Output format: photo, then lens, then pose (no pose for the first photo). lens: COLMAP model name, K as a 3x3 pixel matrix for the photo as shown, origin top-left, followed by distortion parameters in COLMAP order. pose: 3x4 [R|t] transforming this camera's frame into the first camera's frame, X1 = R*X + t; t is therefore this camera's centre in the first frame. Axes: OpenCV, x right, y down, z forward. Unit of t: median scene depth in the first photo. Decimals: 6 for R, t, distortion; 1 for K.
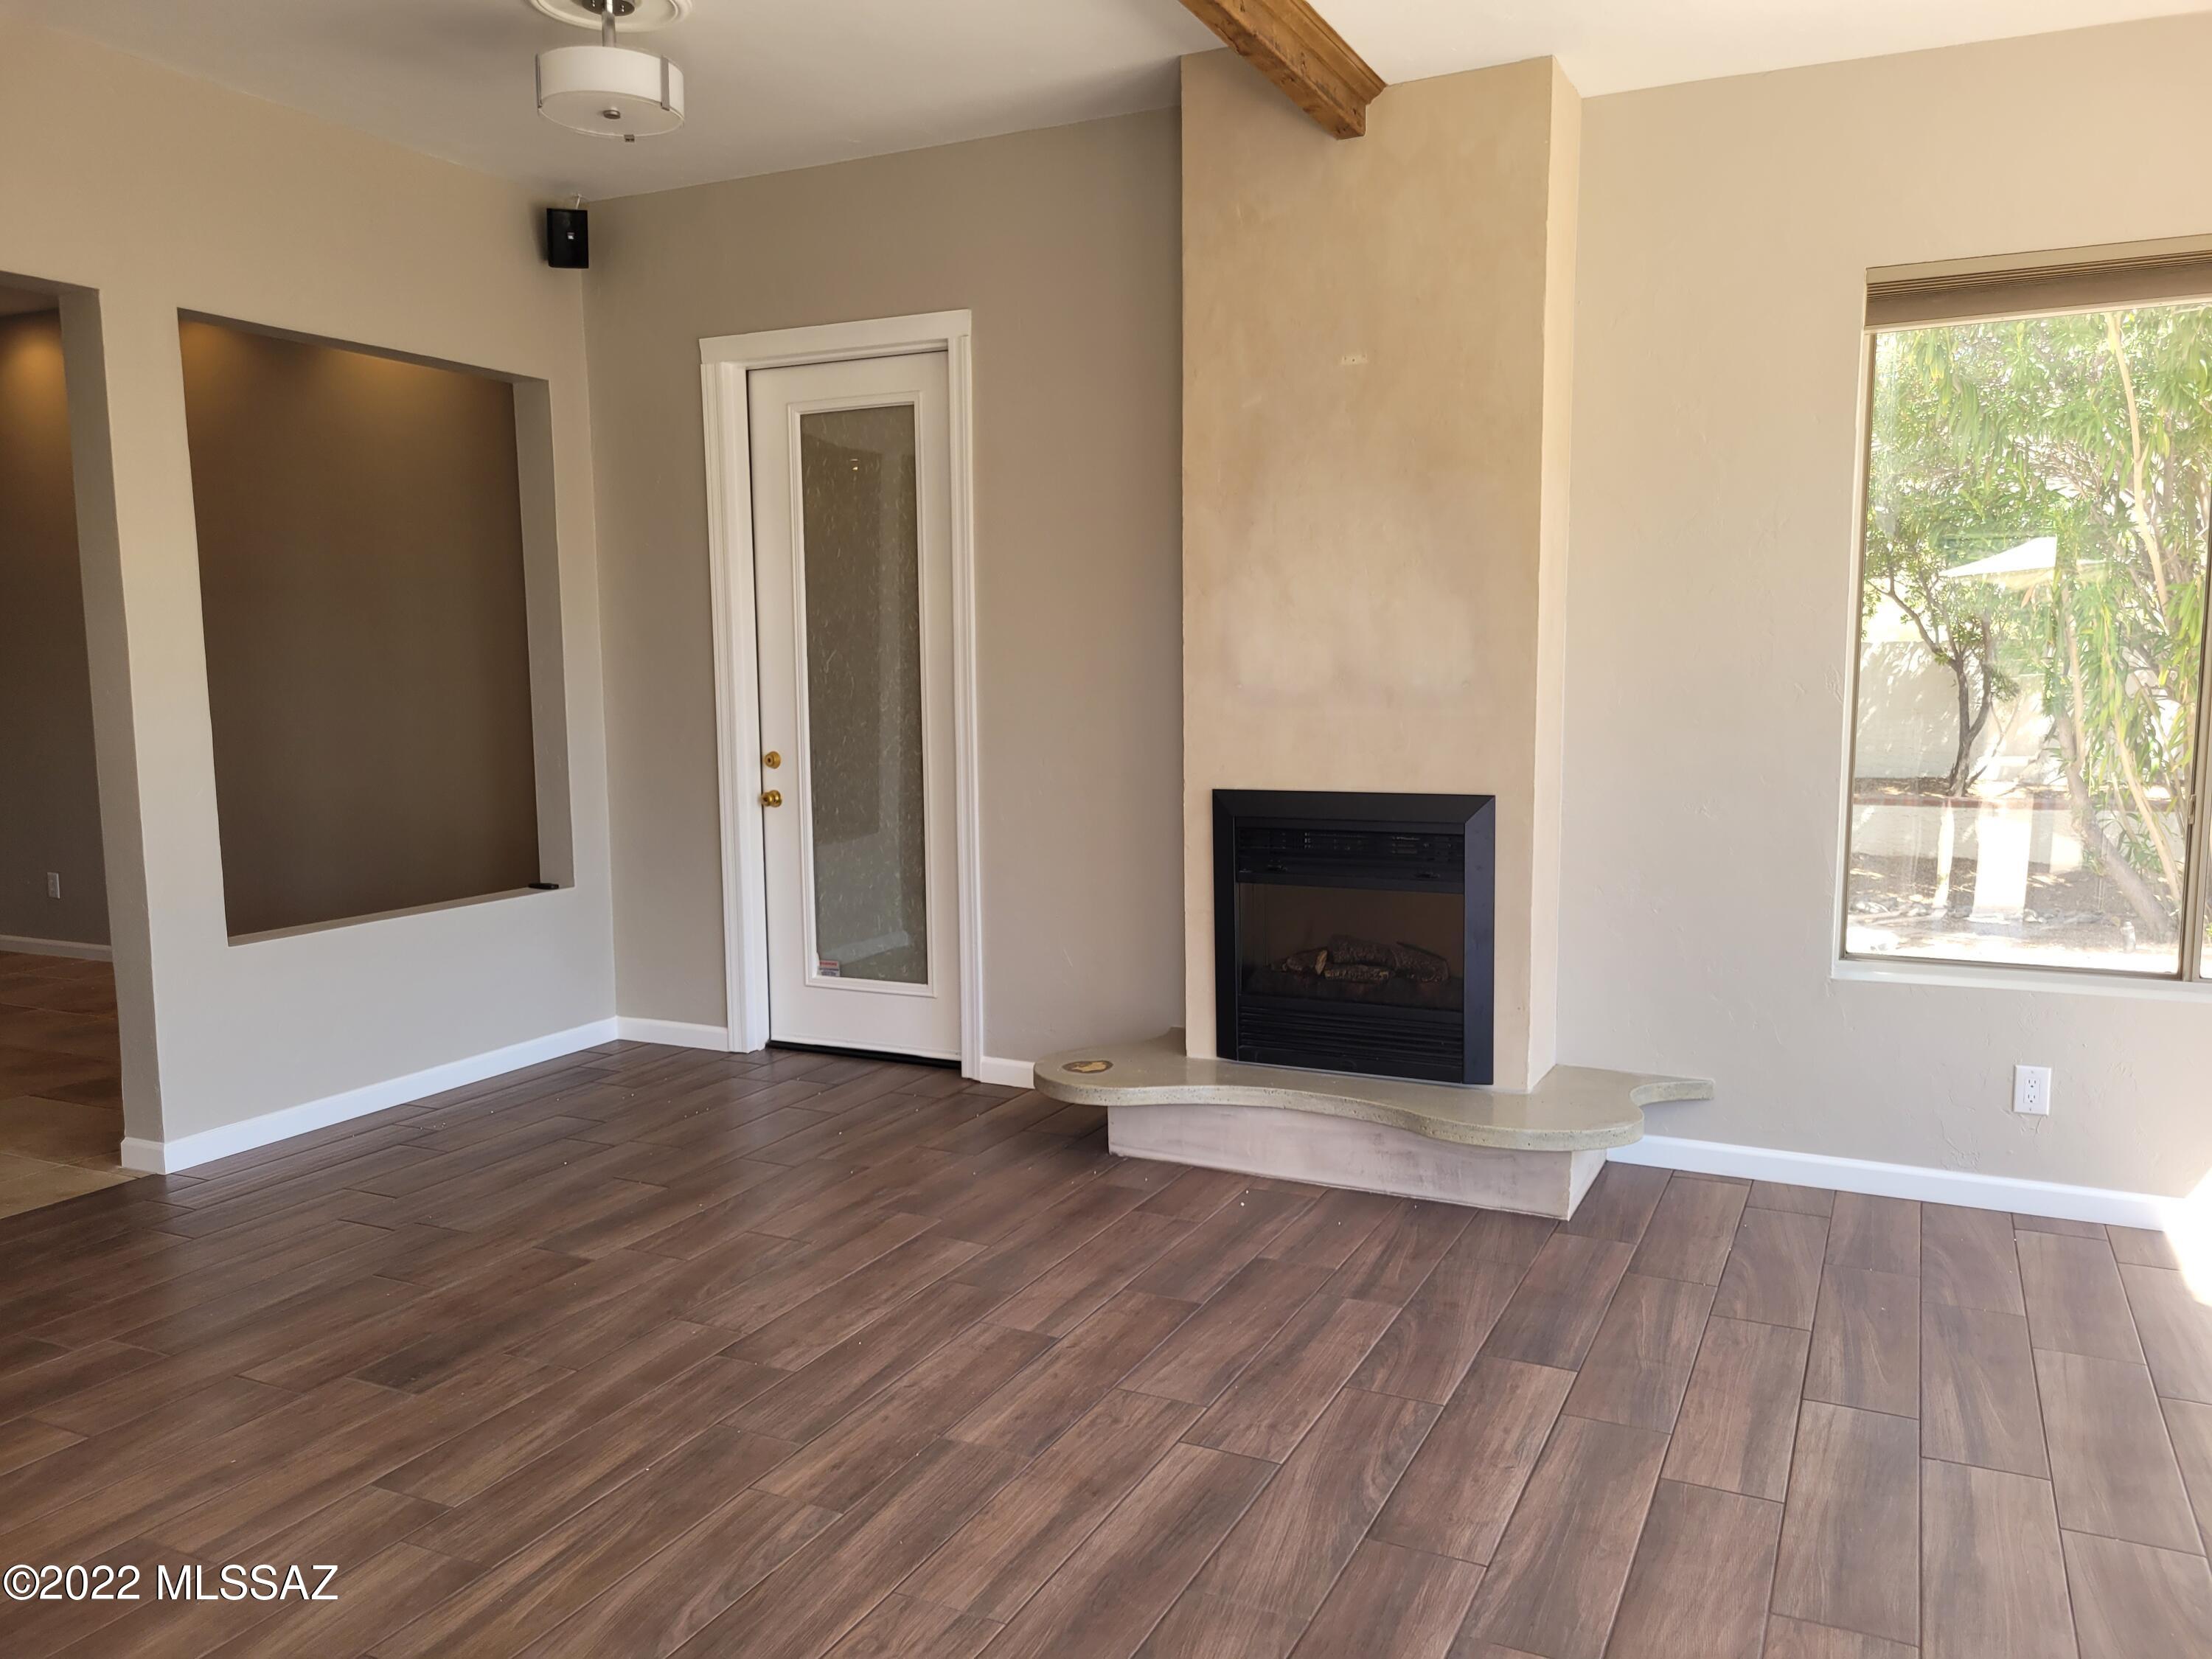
lens RADIAL K [[1671.7, 0, 1083.7], [0, 1671.7, 849.5], [0, 0, 1]] dist [0.042046, -0.030277]
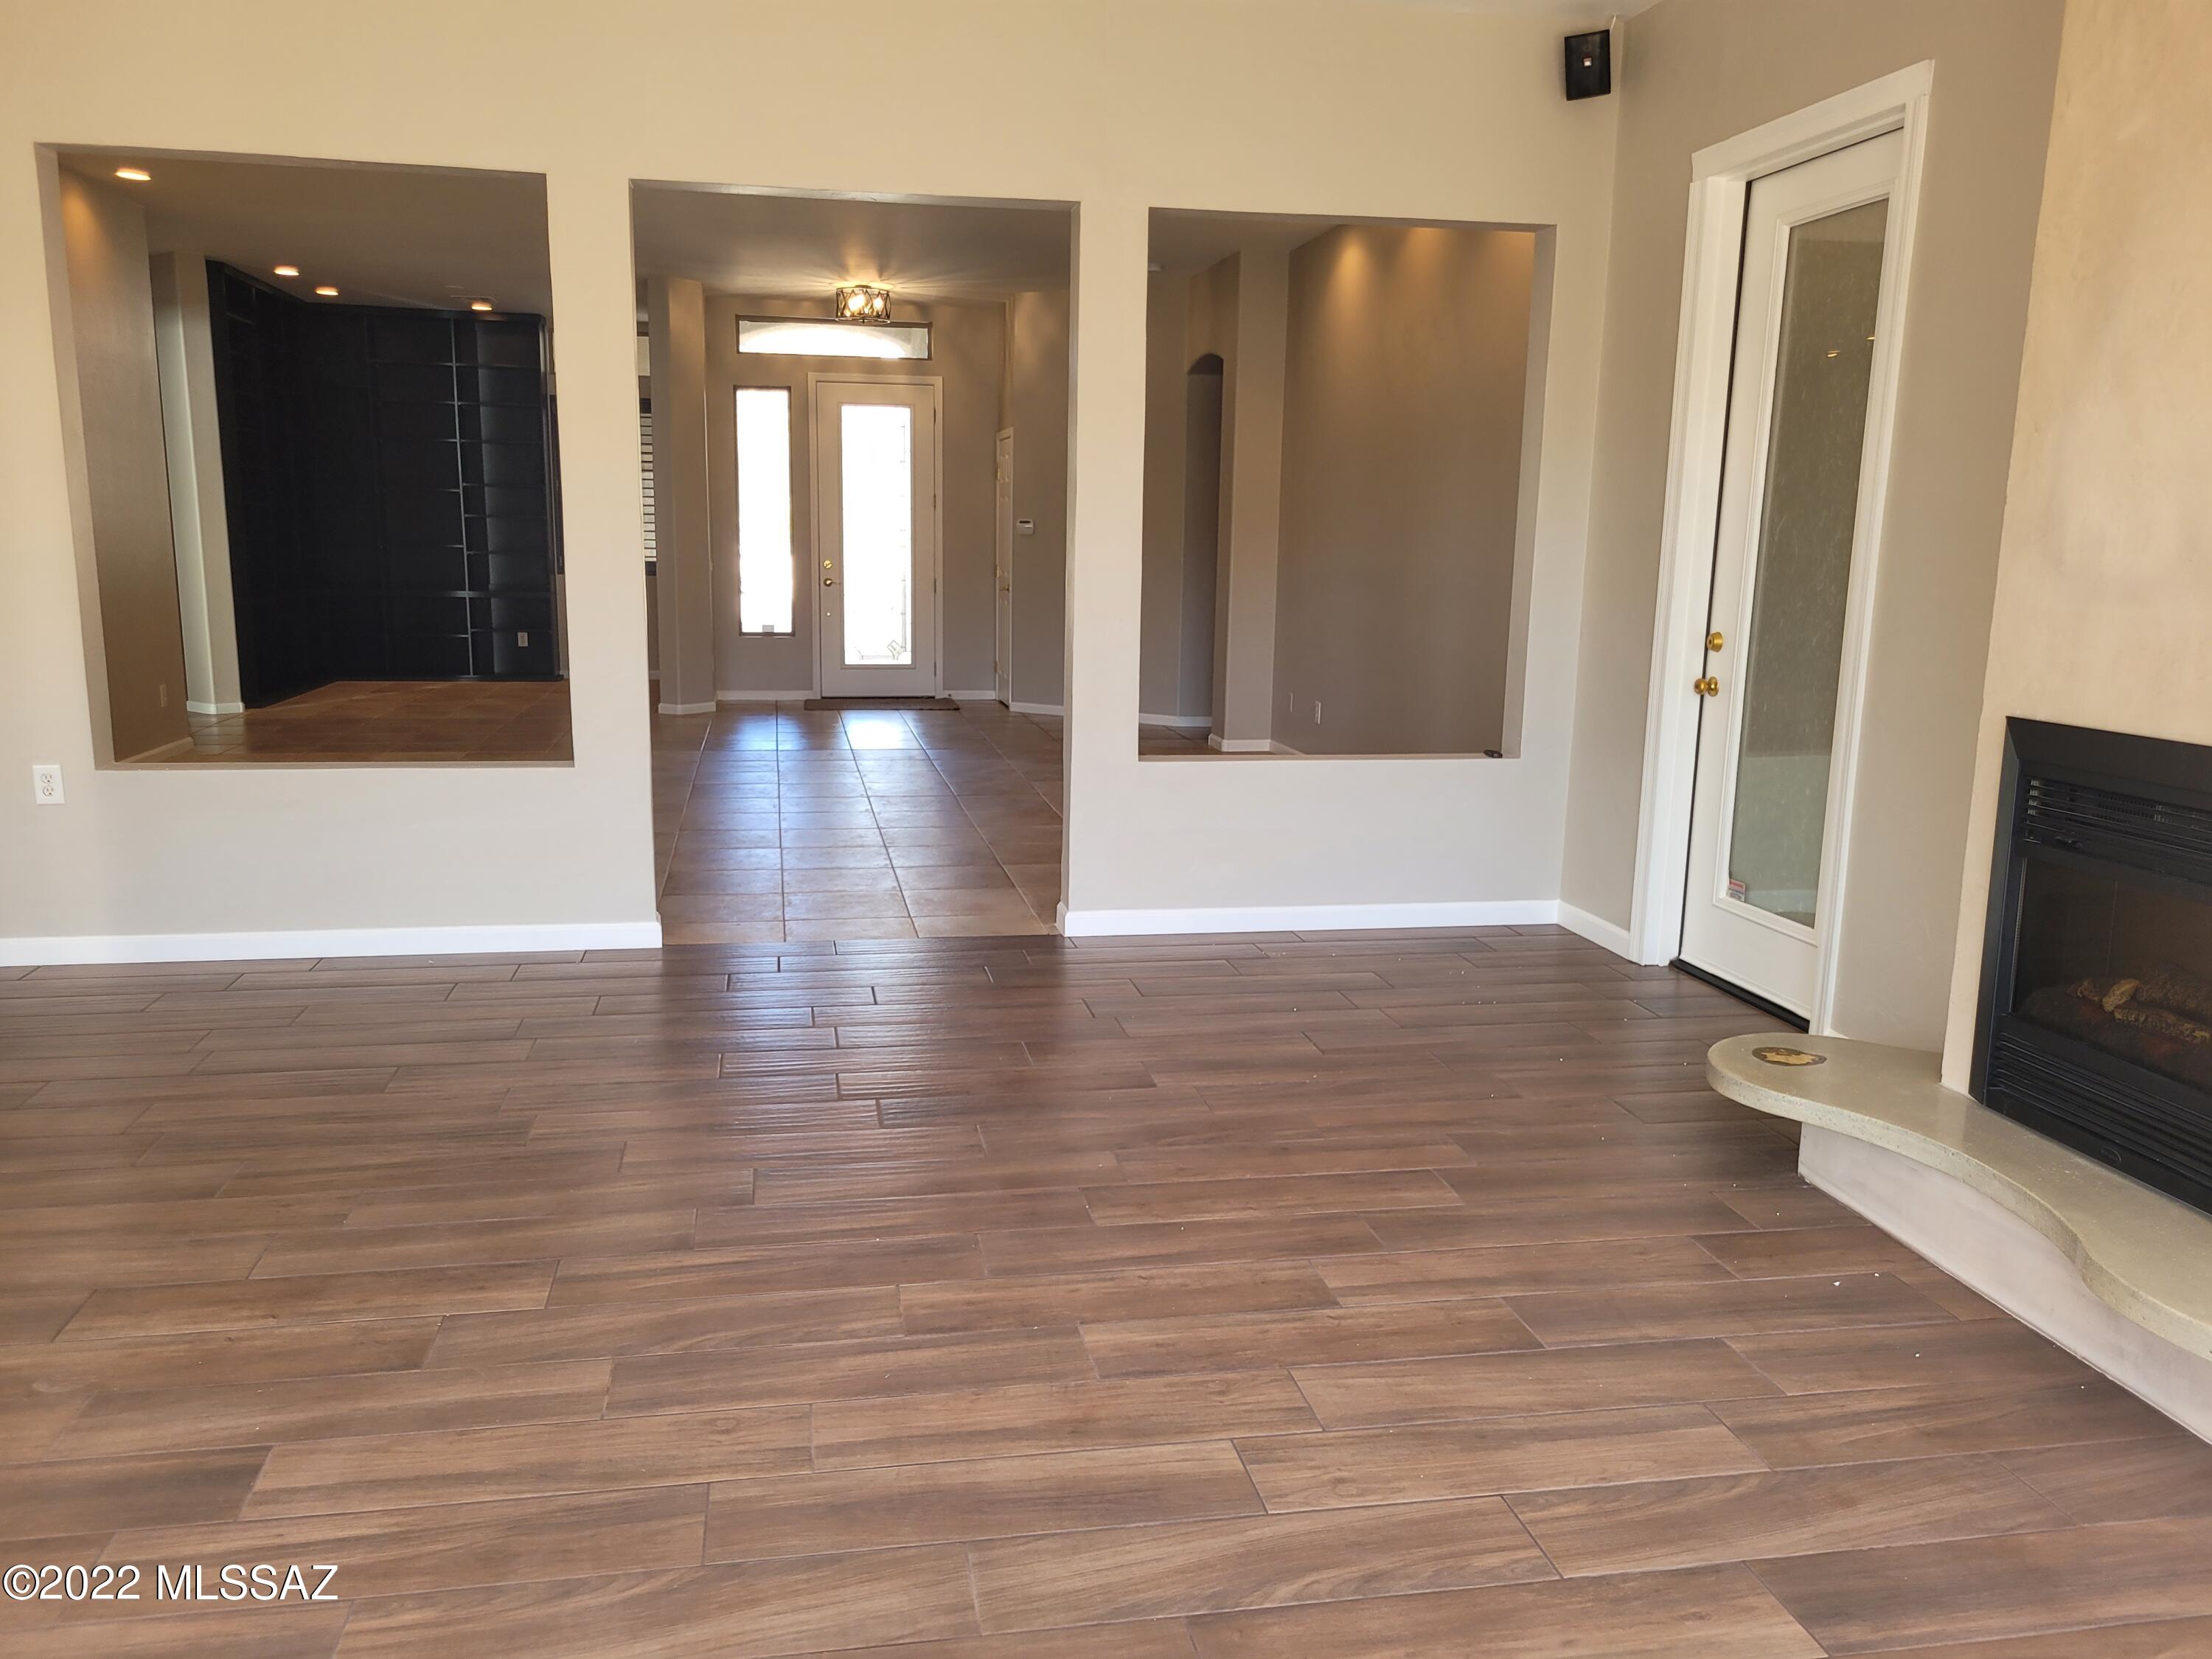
lens RADIAL K [[1671.7, 0, 1083.5], [0, 1671.7, 832.4], [0, 0, 1]] dist [0.042046, -0.030277]
pose [[0.591260, 0.162085, -0.790025, 0.441652], [-0.112777, 0.986588, 0.118009, -0.029881], [0.798557, 0.019323, 0.601609, 0.293832]]
